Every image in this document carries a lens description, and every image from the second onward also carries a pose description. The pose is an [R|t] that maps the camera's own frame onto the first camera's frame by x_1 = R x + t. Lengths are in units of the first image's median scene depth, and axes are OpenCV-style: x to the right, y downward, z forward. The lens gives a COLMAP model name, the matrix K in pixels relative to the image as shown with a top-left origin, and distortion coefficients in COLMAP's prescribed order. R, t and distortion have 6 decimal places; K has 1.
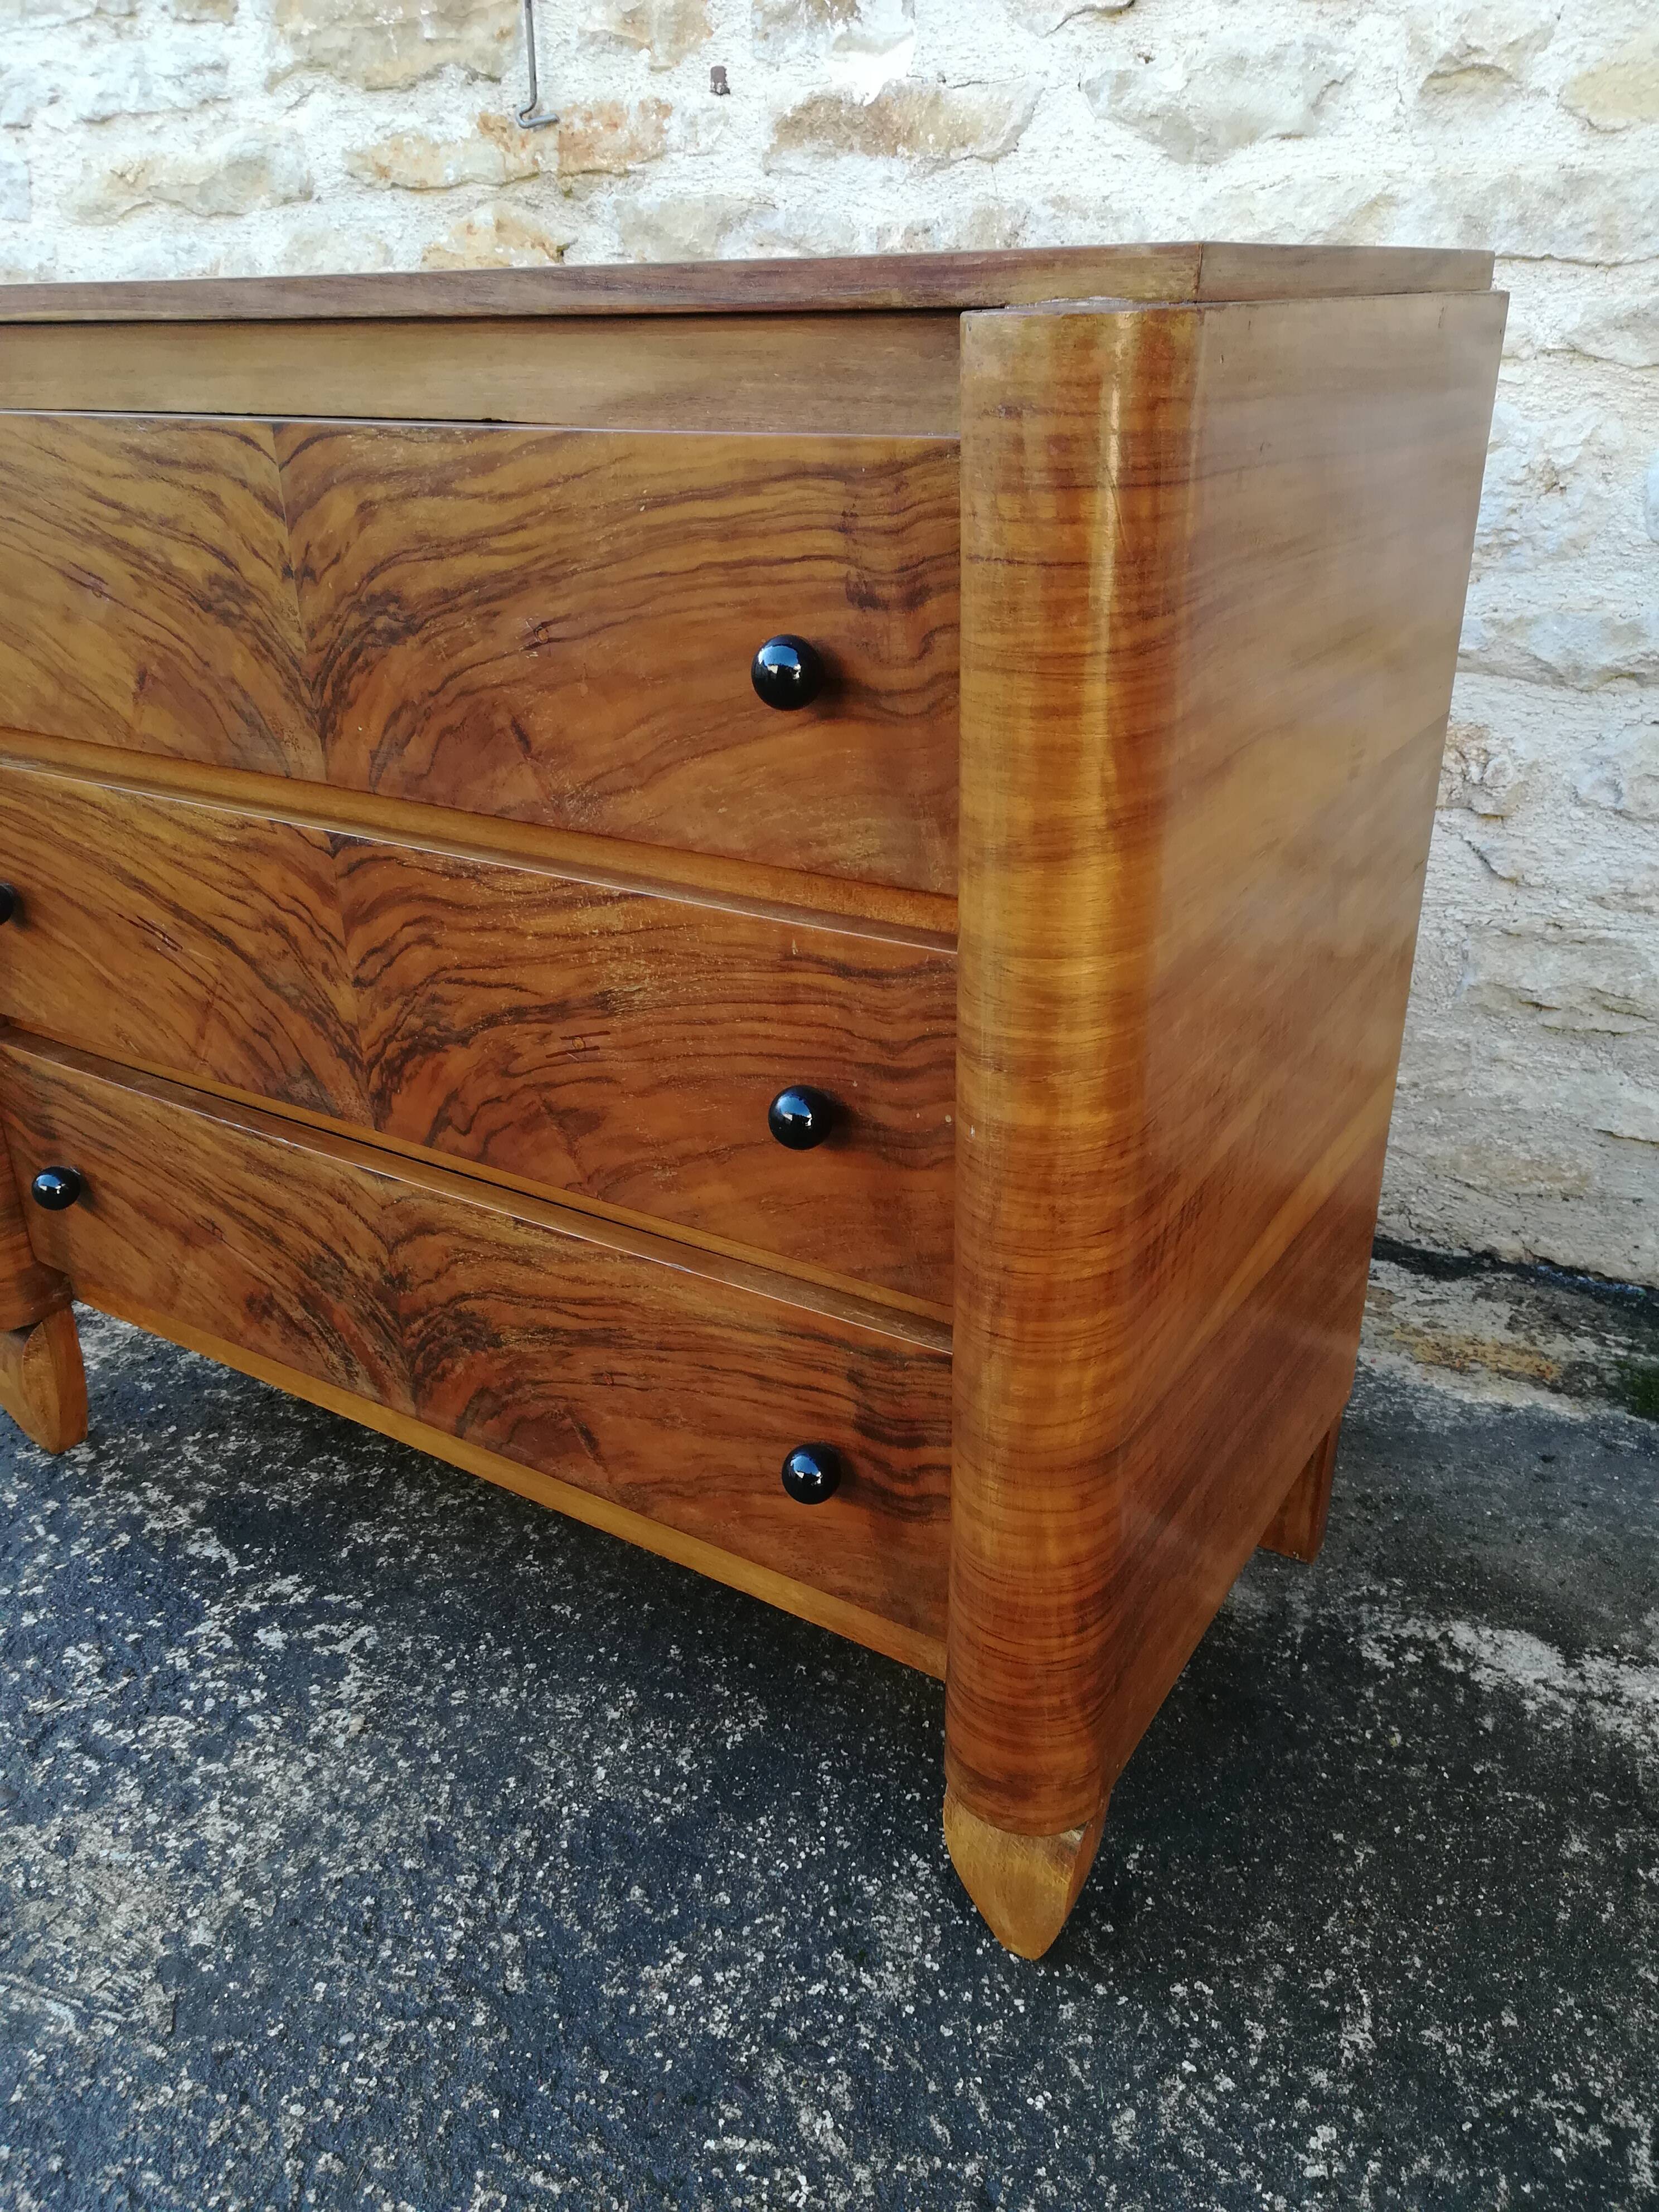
lens RADIAL K [[1728.0, 0, 817.9], [0, 1728.0, 1105.8], [0, 0, 1]] dist [0.054550, -0.082528]
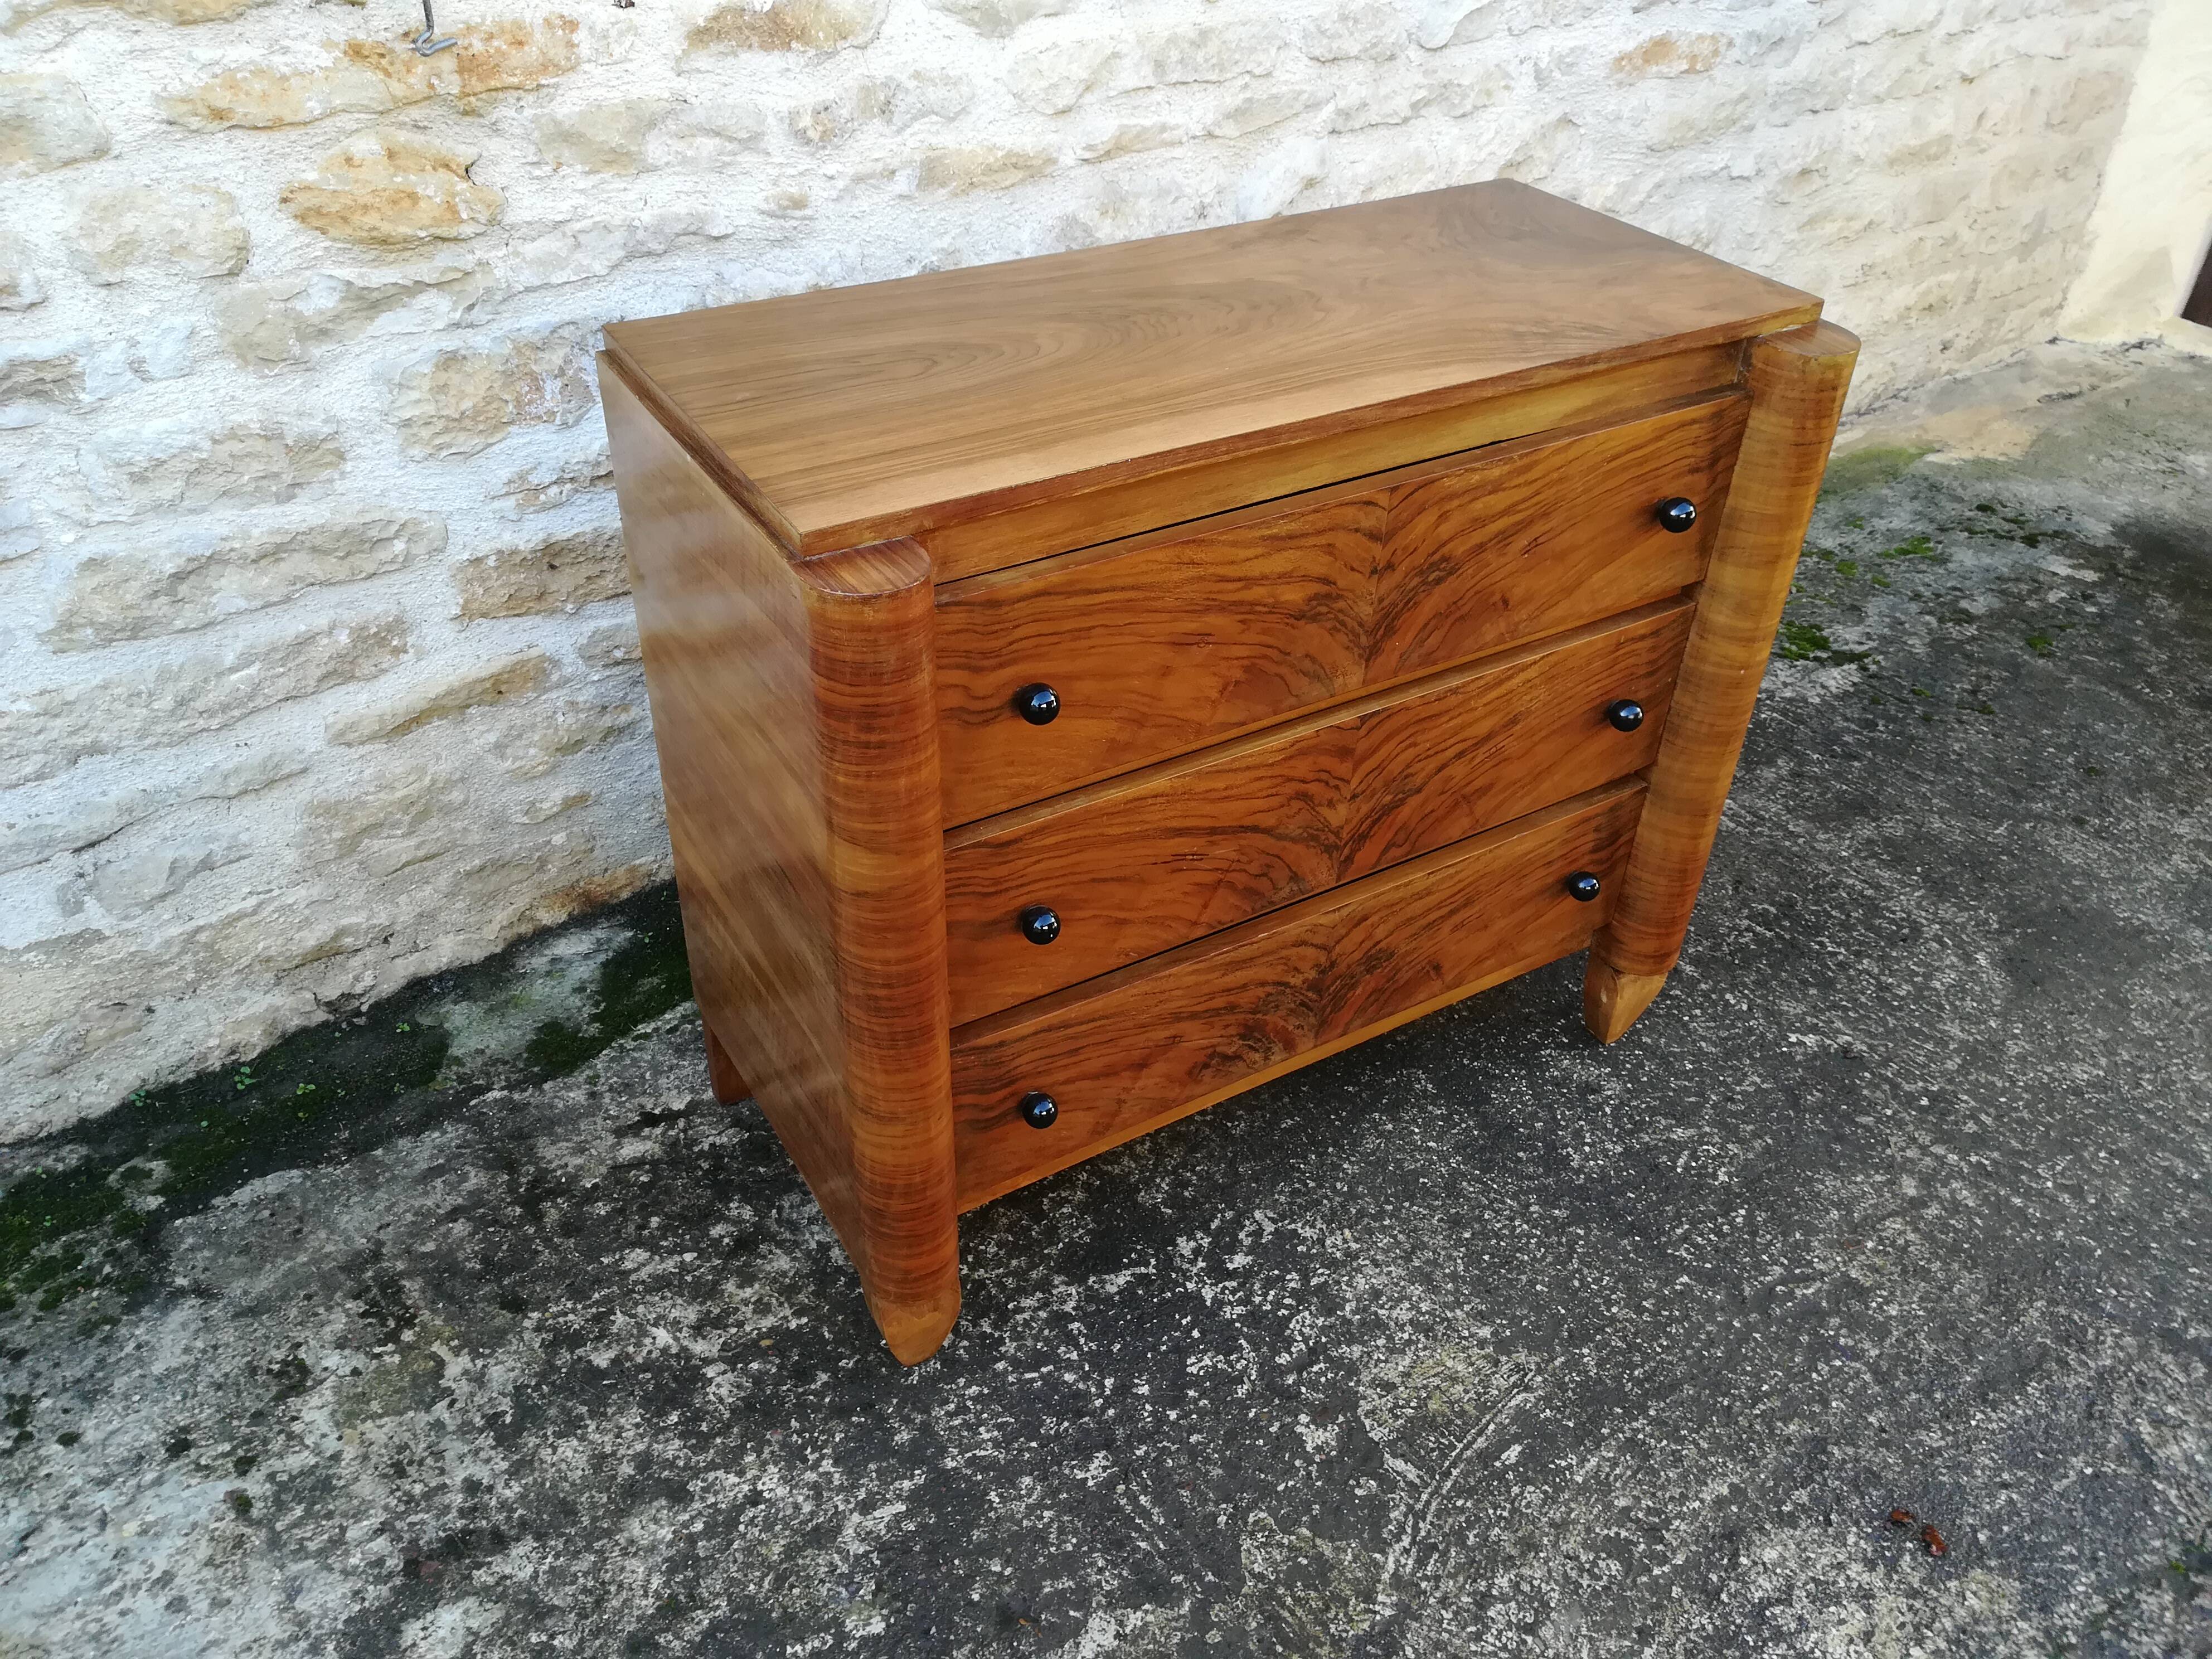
lens RADIAL K [[1728.0, 0, 1126.1], [0, 1728.0, 832.6], [0, 0, 1]] dist [0.054550, -0.082528]
pose [[0.428147, -0.509109, 0.746658, -1.425850], [0.344449, 0.855780, 0.386000, -0.665744], [-0.835491, 0.091921, 0.541762, 0.314731]]
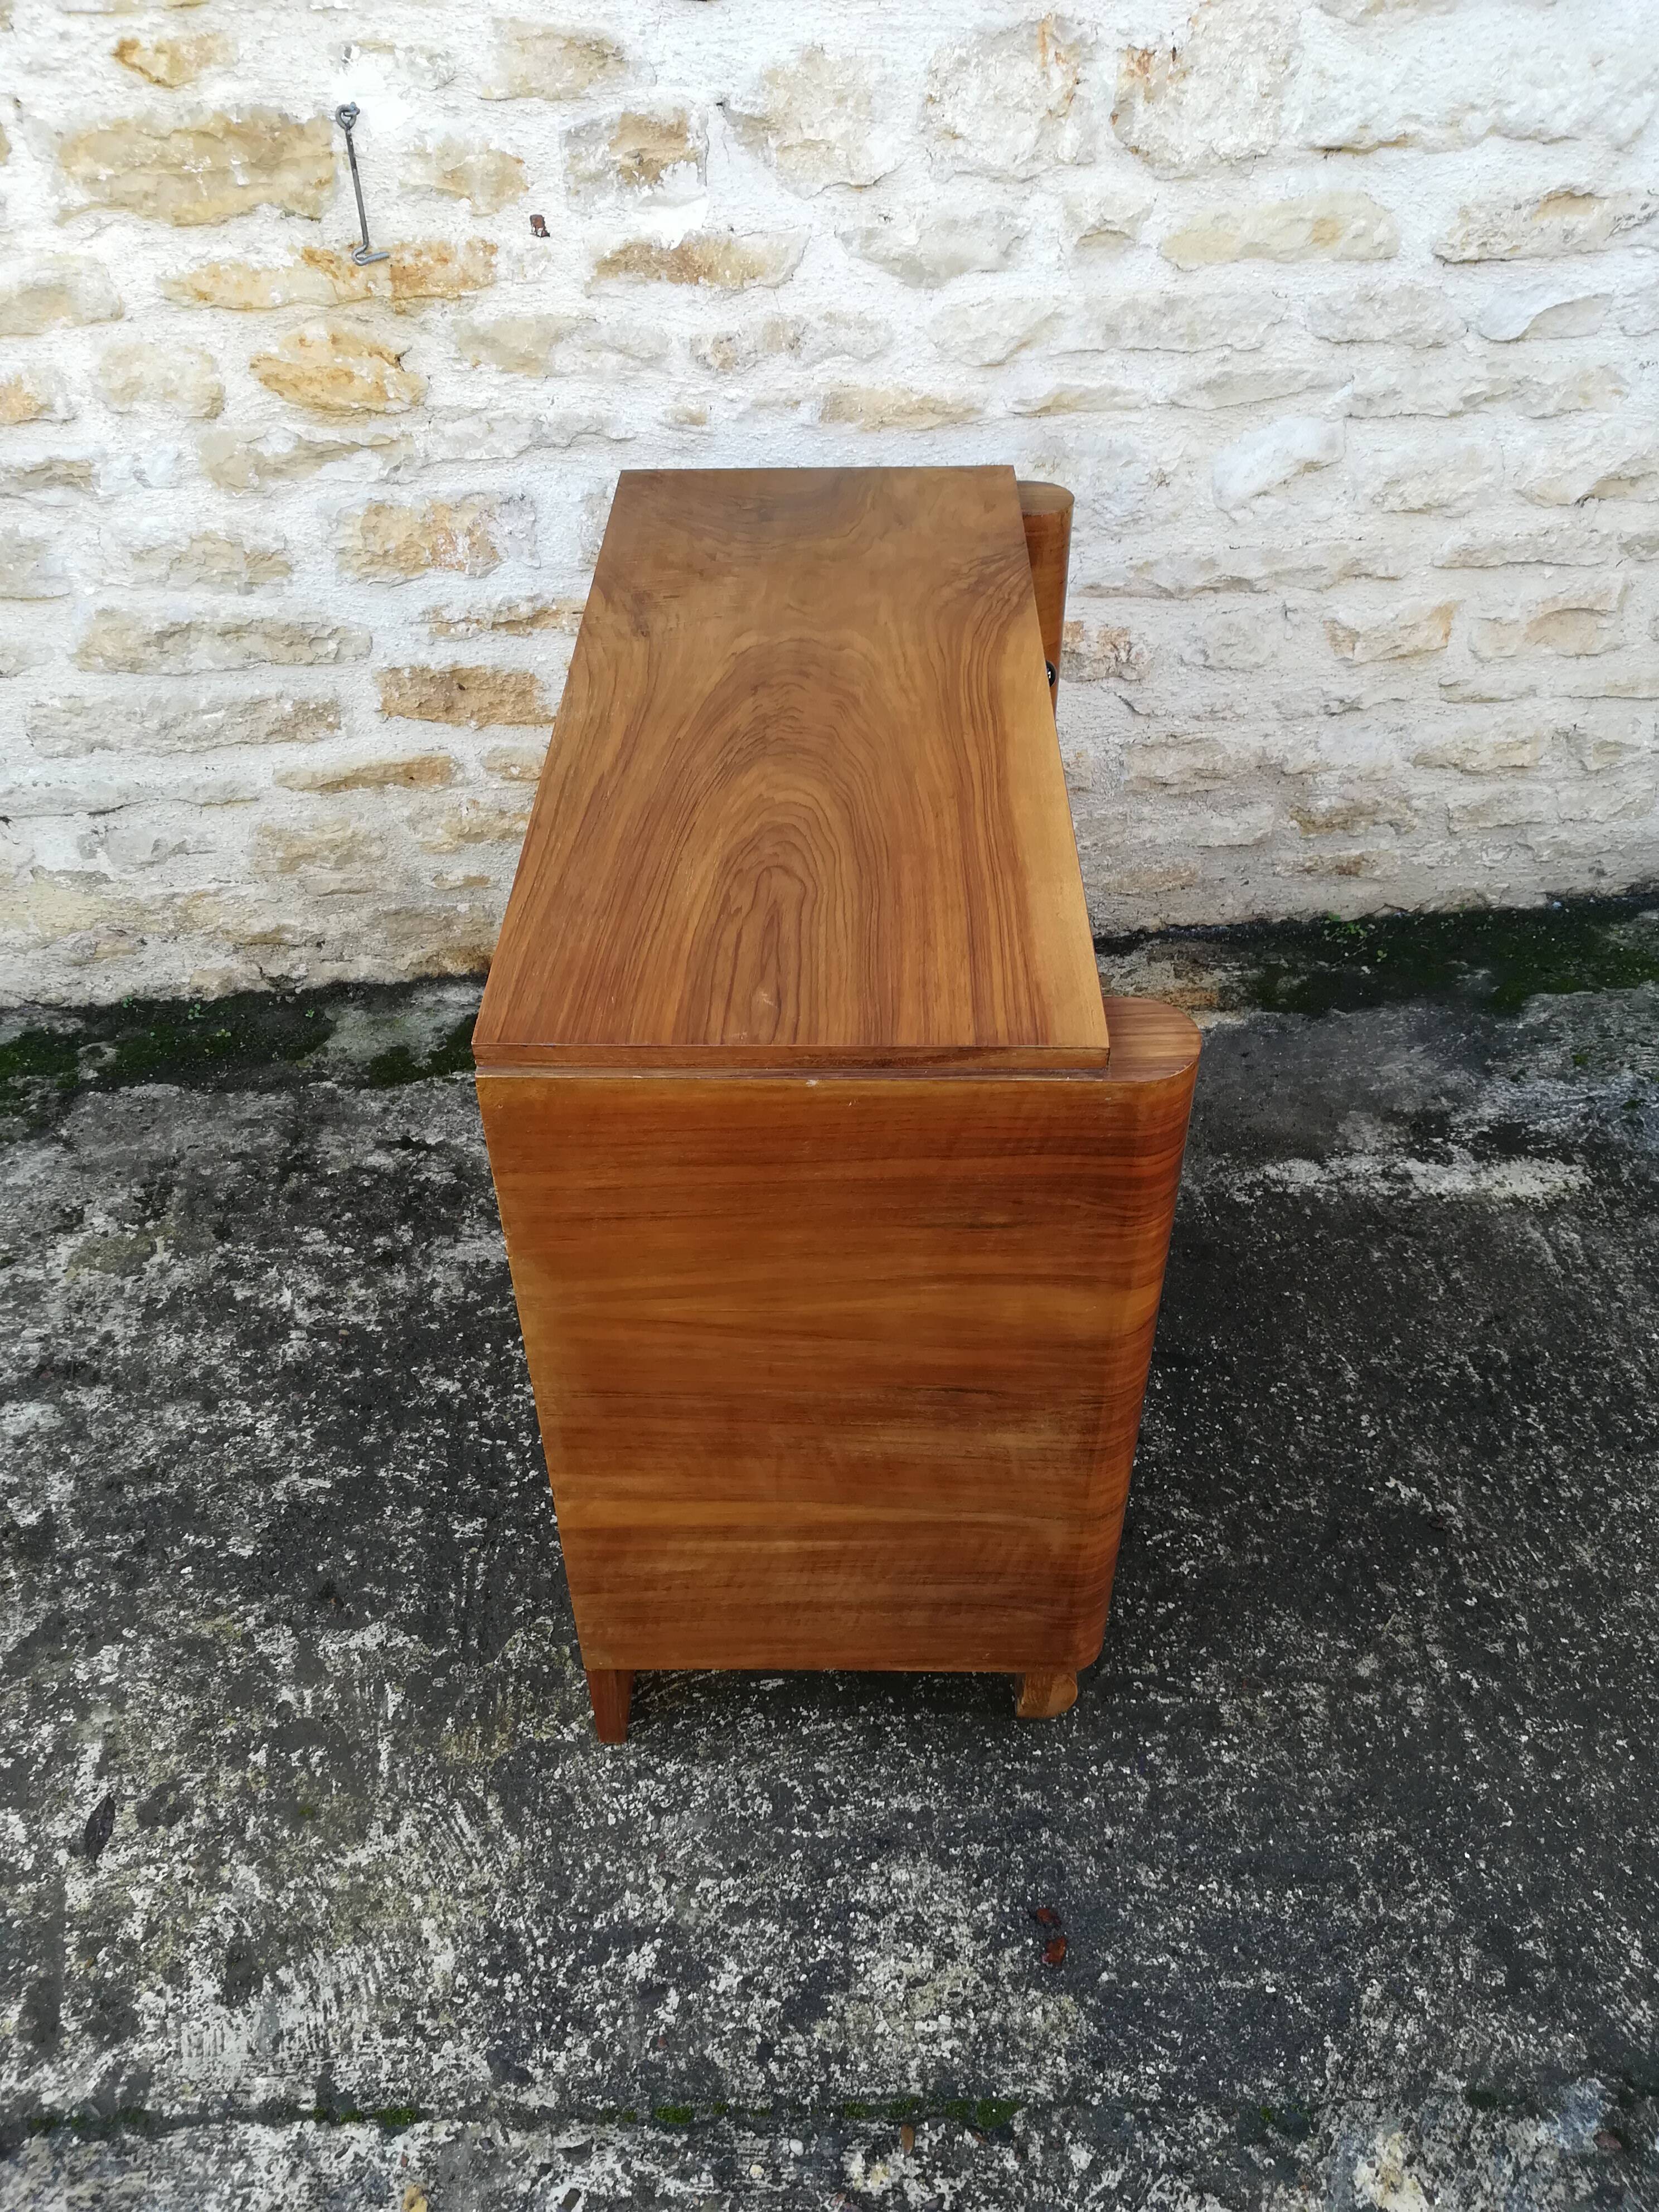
lens RADIAL K [[1728.0, 0, 821.9], [0, 1728.0, 1108.6], [0, 0, 1]] dist [0.054550, -0.082528]
pose [[0.852863, -0.339443, 0.396740, -0.867024], [0.218047, 0.921958, 0.320077, -0.527148], [-0.474426, -0.186473, 0.860318, -0.420866]]
